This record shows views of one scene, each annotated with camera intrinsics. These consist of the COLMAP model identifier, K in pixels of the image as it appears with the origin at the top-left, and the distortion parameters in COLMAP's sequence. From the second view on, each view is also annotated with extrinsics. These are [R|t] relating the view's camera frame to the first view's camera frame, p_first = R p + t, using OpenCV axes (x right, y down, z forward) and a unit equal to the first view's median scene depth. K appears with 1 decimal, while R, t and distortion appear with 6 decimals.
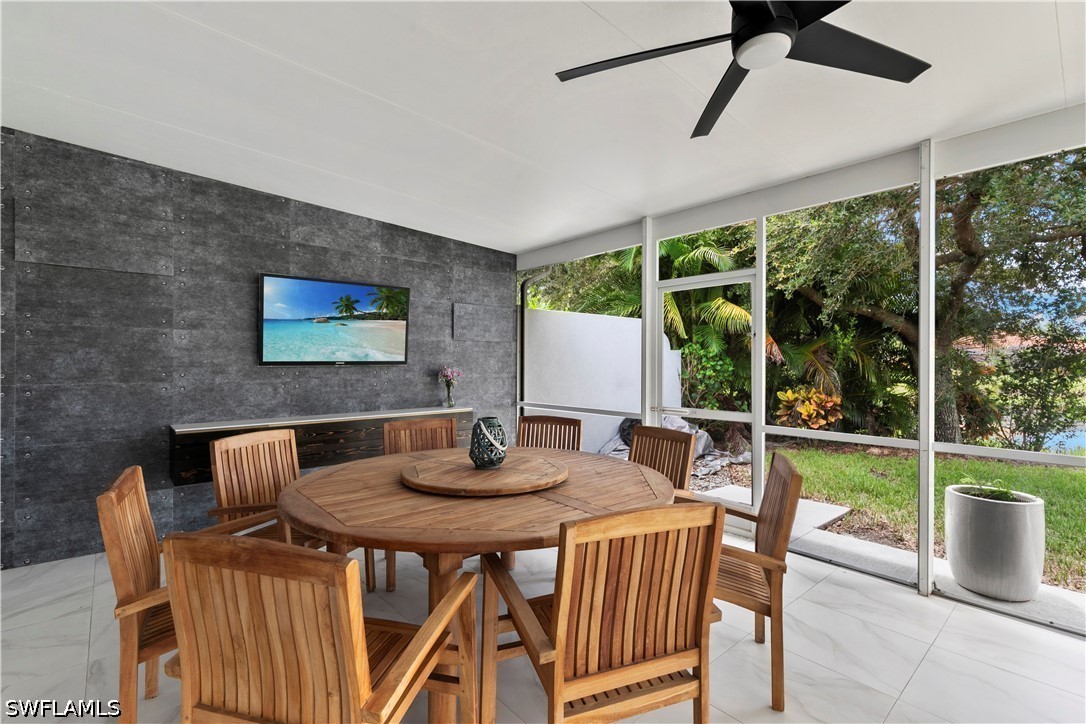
lens RADIAL K [[487.5, 0, 545.7], [0, 487.5, 362.9], [0, 0, 1]] dist [0.006782, -0.000521]
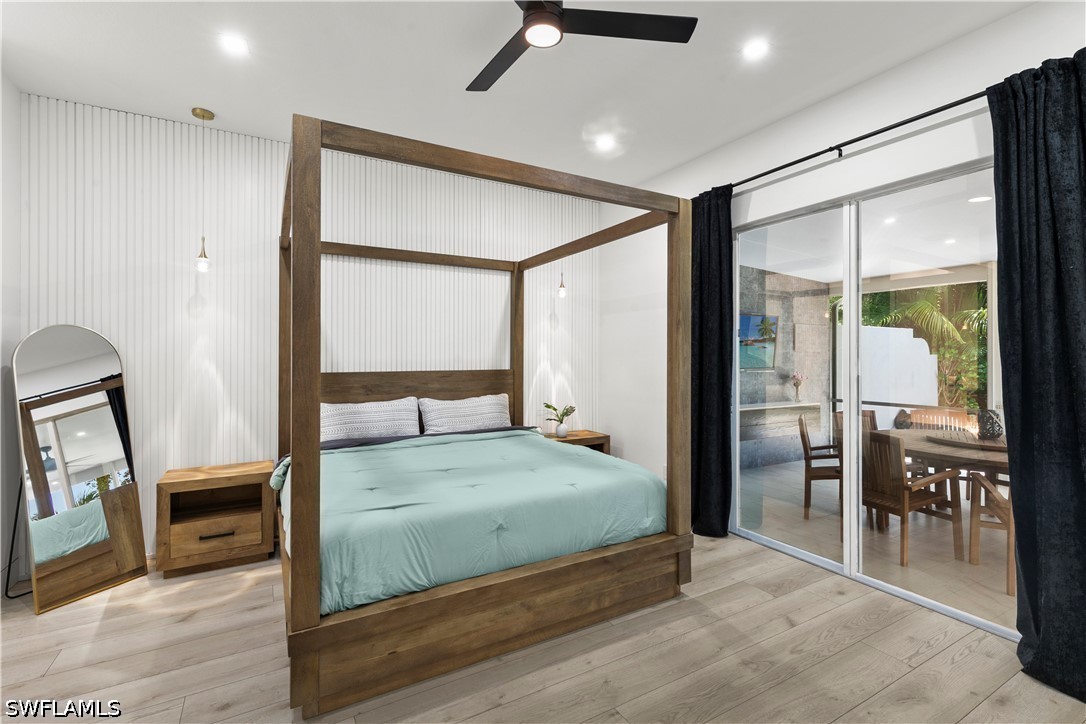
lens RADIAL K [[487.5, 0, 545.7], [0, 487.5, 362.9], [0, 0, 1]] dist [0.006782, -0.000521]
pose [[0.975856, -0.006680, -0.218313, -0.729546], [0.006887, 0.999976, 0.000185, -0.026997], [0.218307, -0.001684, 0.975879, -0.590501]]
